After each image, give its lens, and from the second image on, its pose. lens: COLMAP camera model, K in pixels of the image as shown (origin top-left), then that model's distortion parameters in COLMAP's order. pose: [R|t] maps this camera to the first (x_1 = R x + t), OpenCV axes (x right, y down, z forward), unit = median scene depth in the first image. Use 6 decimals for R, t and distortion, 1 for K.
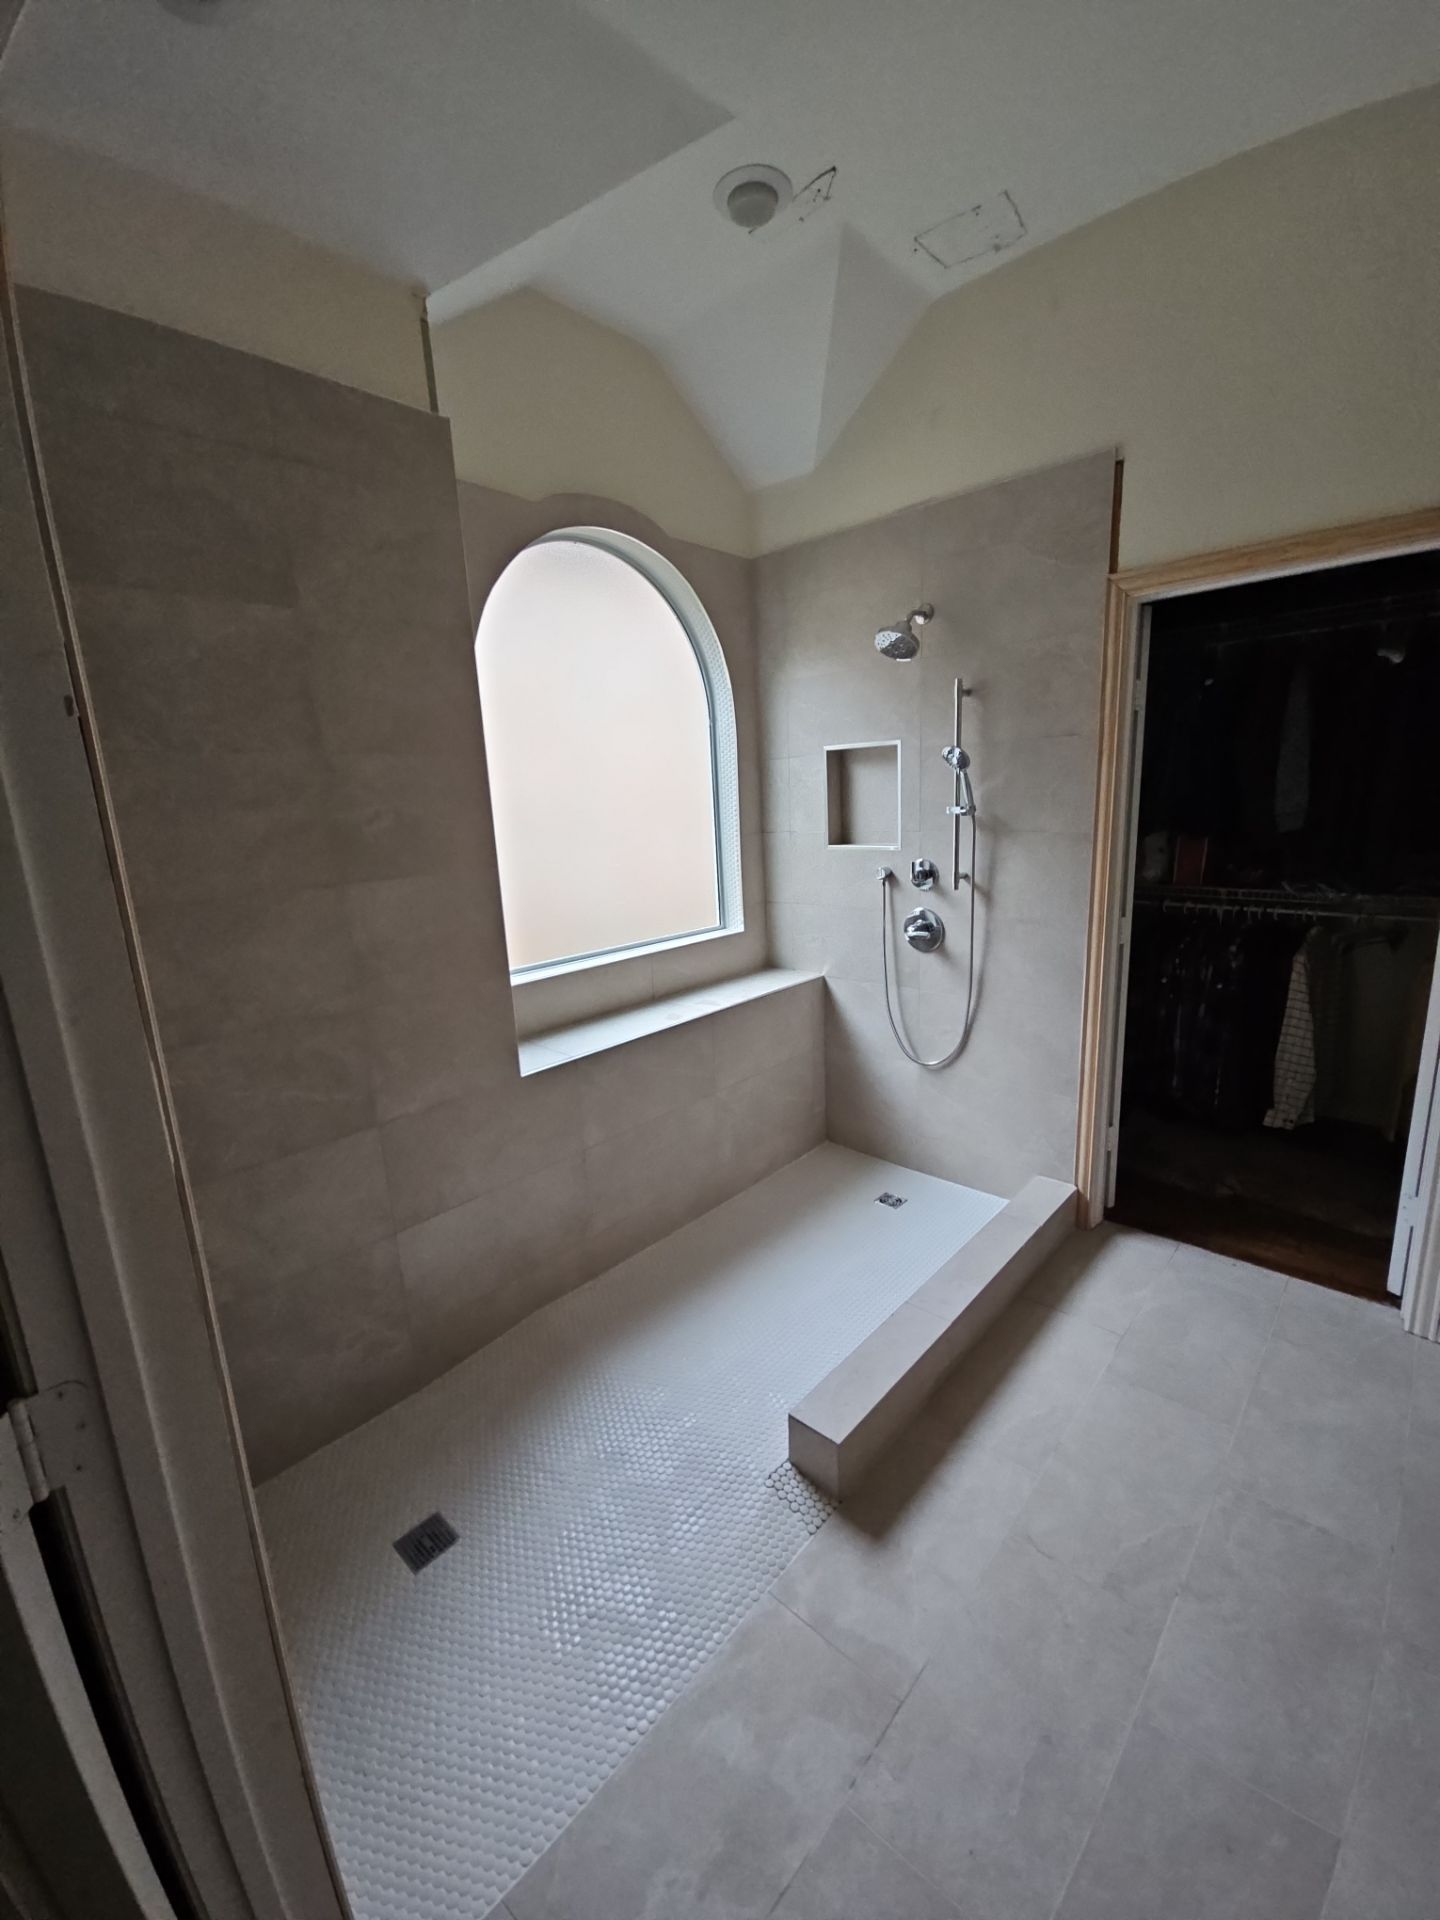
lens RADIAL K [[781.2, 0, 726.1], [0, 781.2, 964.1], [0, 0, 1]] dist [0.004386, -0.006589]
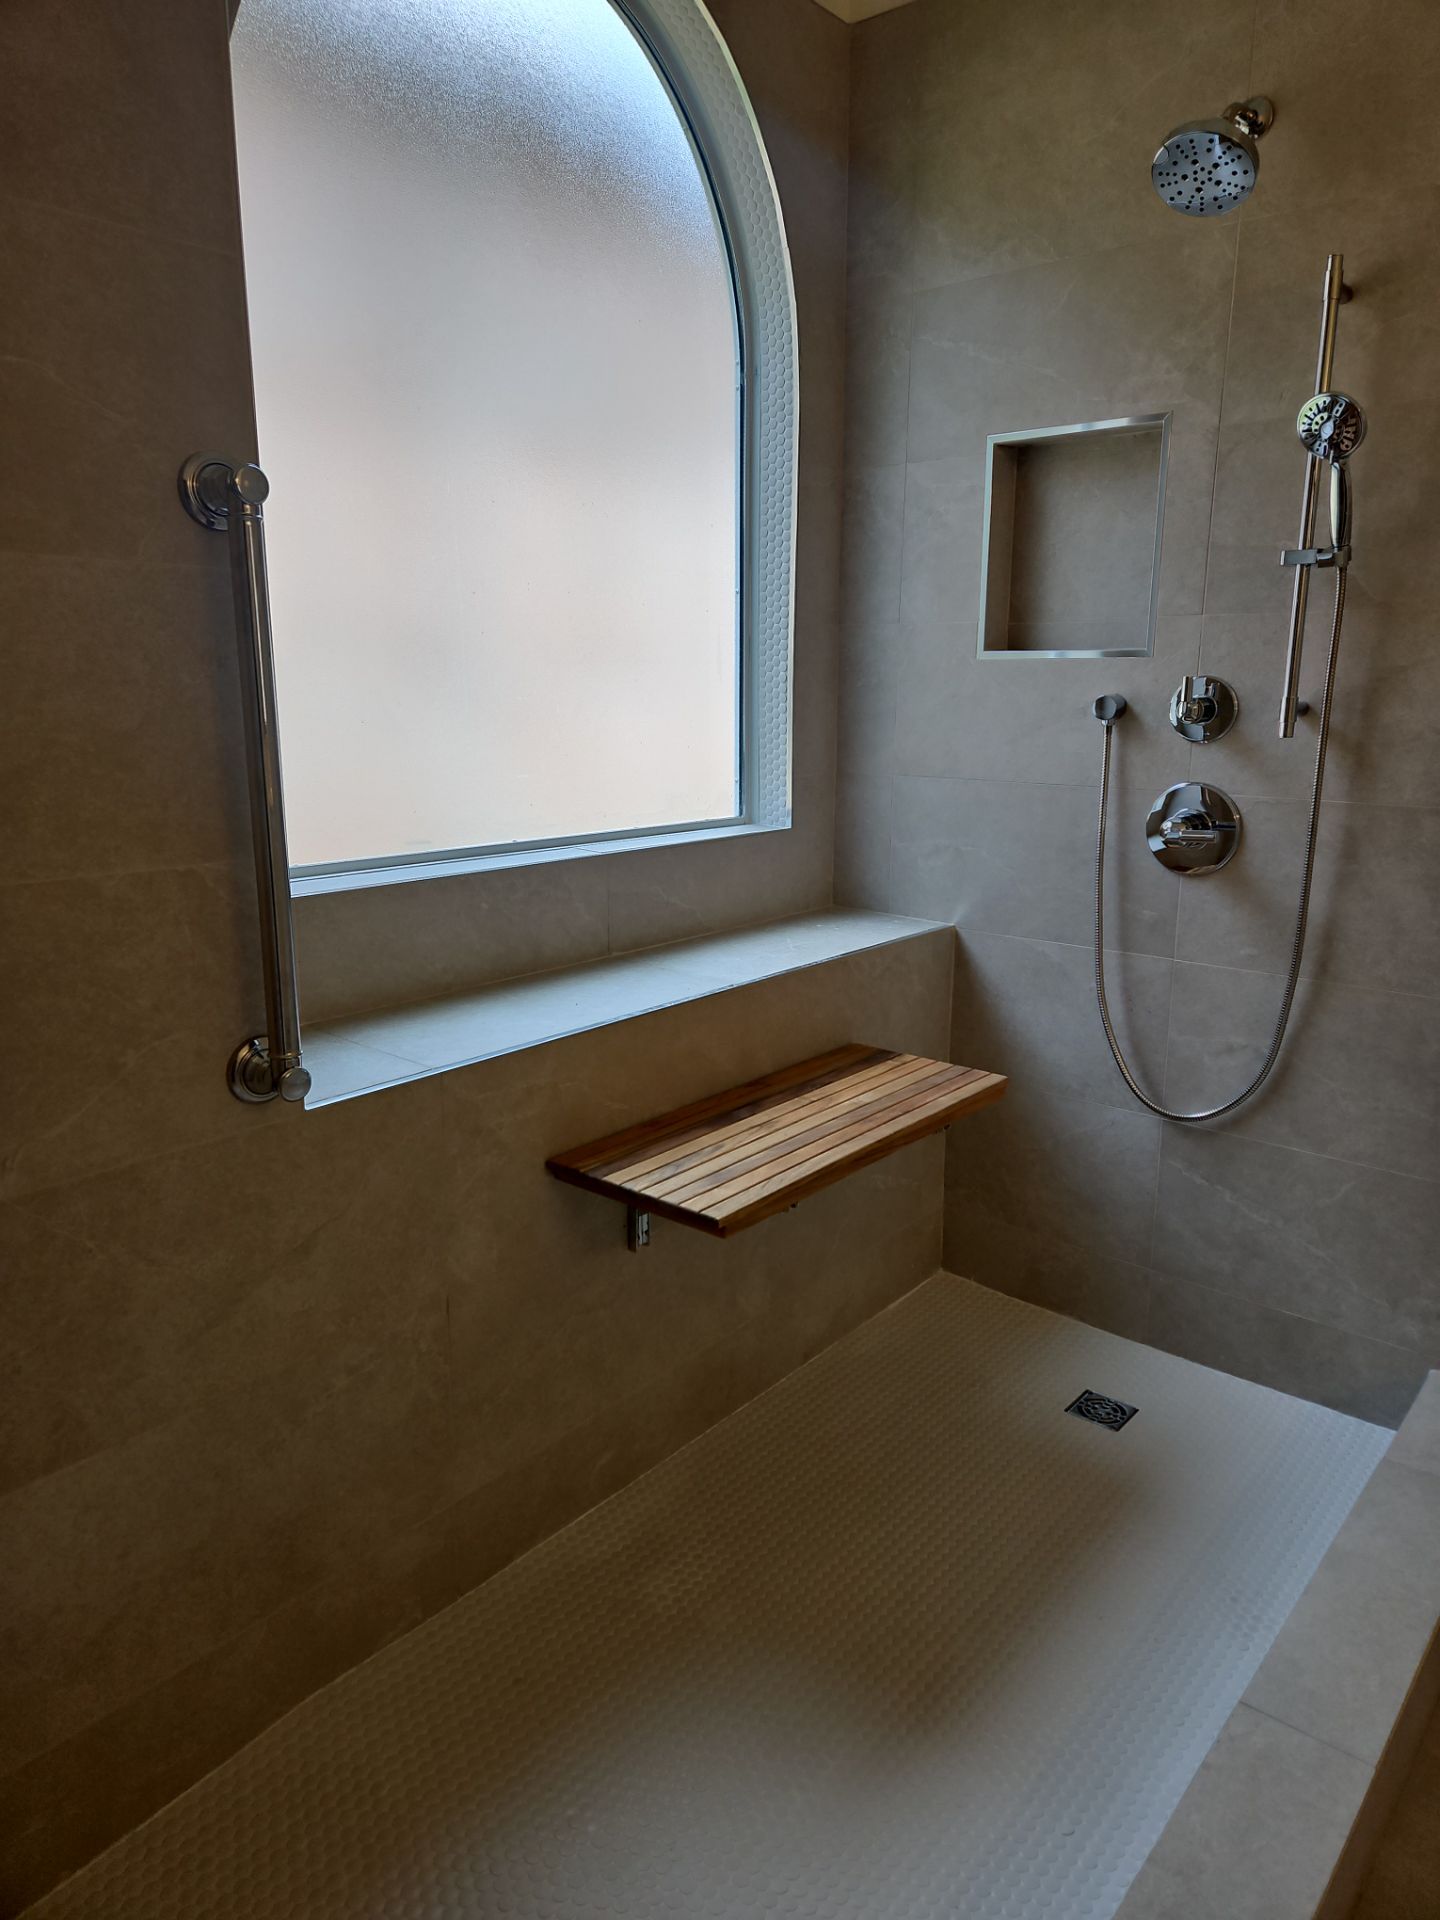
lens RADIAL K [[1273.8, 0, 734.7], [0, 1273.8, 937.4], [0, 0, 1]] dist [0.076073, -0.061340]
pose [[0.997300, 0.041261, 0.060742, -0.069052], [-0.040600, 0.999102, -0.012077, 0.043836], [-0.061186, 0.009578, 0.998080, 0.264999]]
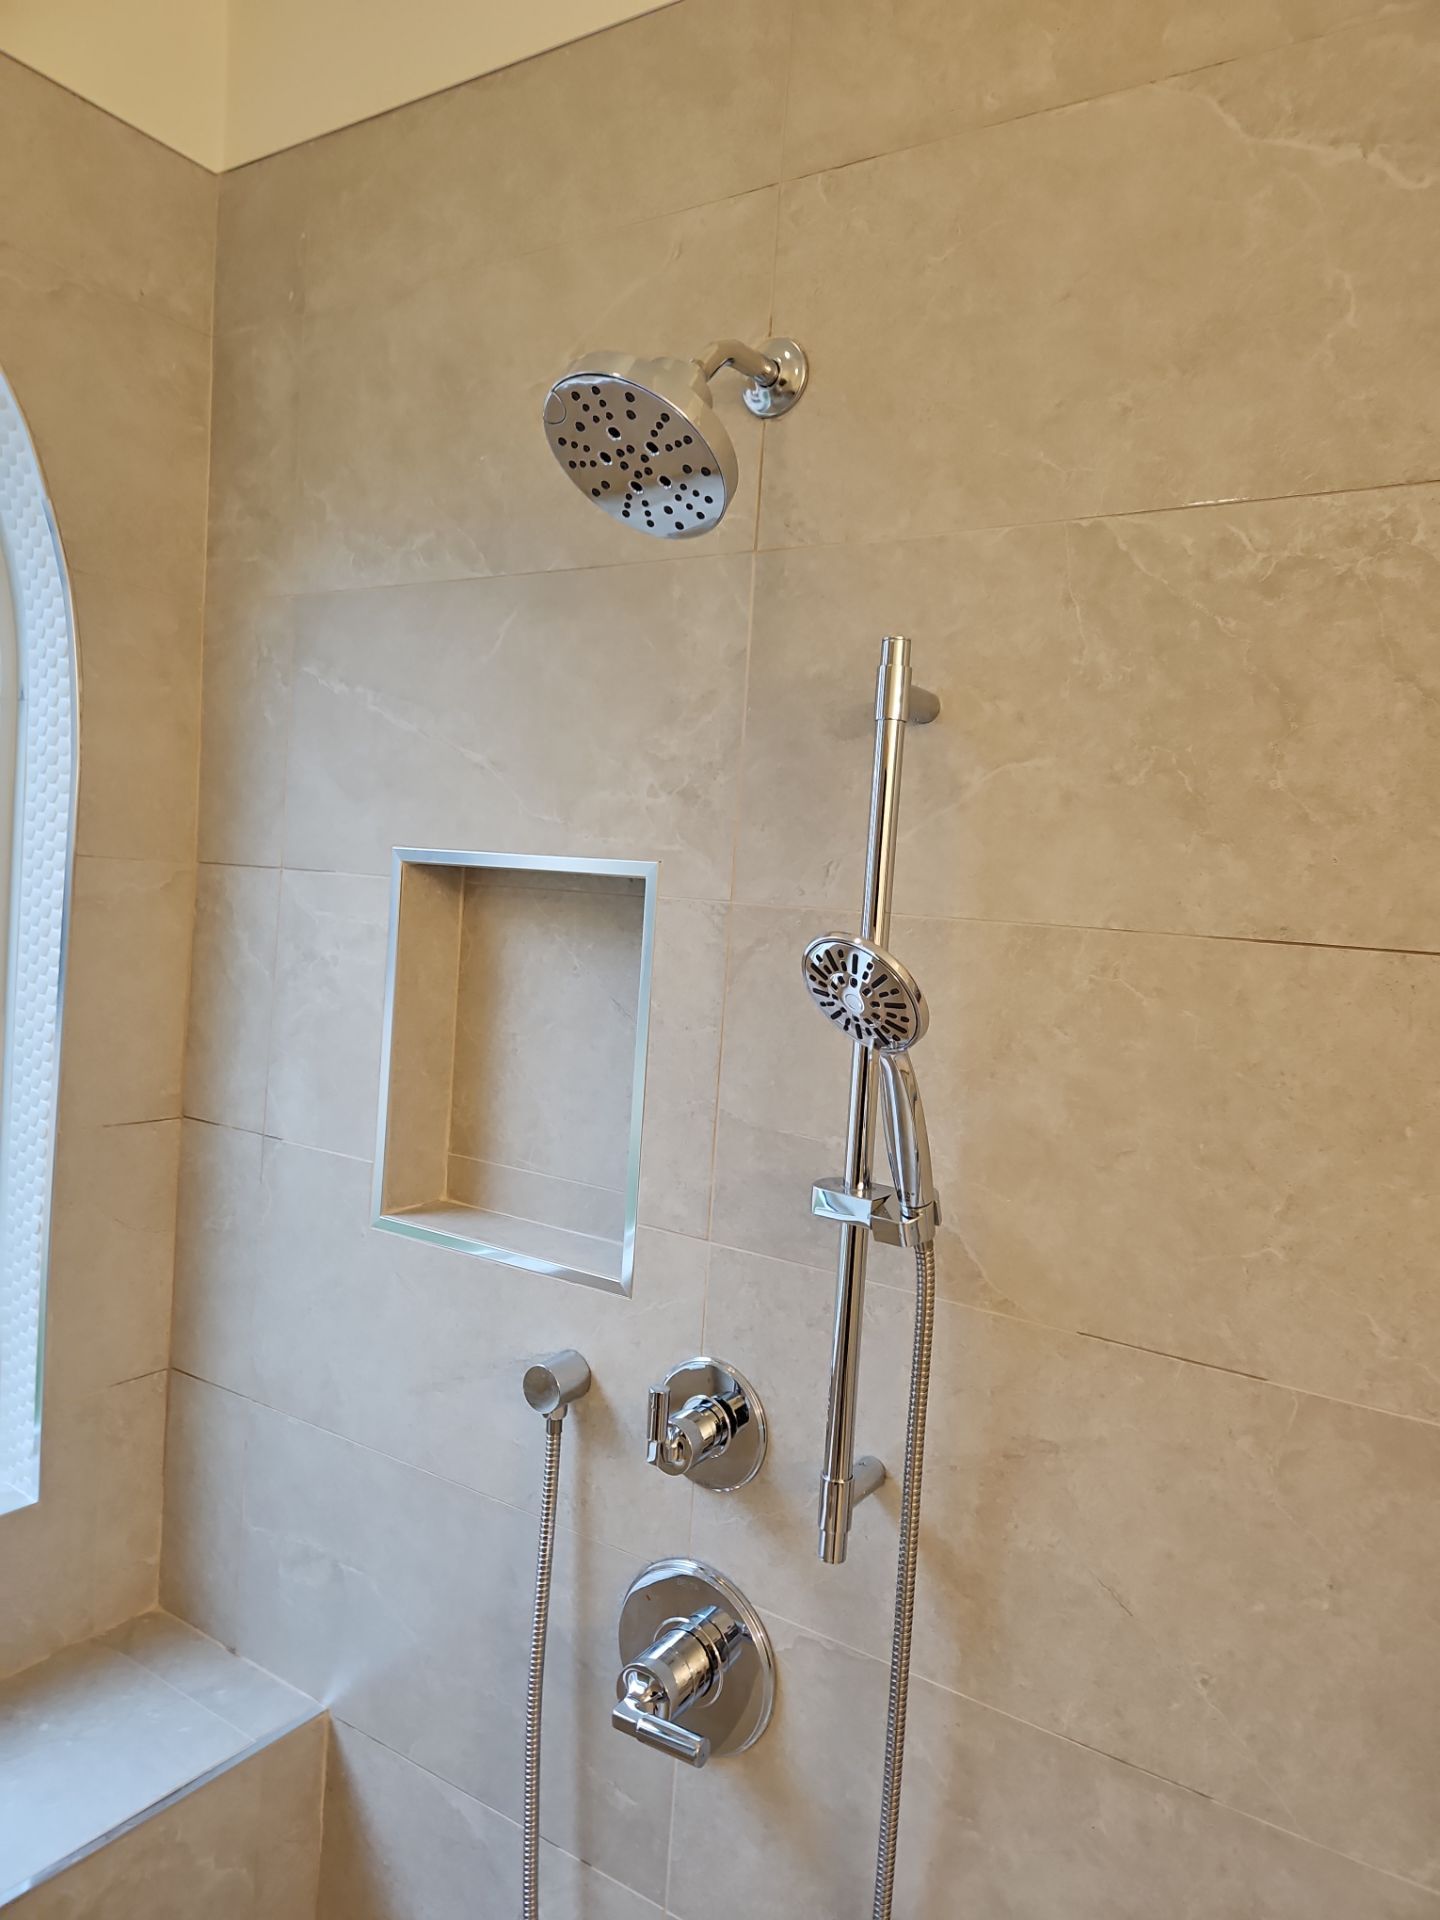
lens RADIAL K [[1282.3, 0, 741.9], [0, 1282.3, 948.5], [0, 0, 1]] dist [0.069853, -0.053409]
pose [[0.978300, 0.102328, 0.180159, 0.183864], [-0.071227, 0.982633, -0.171347, -0.197106], [-0.194564, 0.154797, 0.968598, 0.620651]]
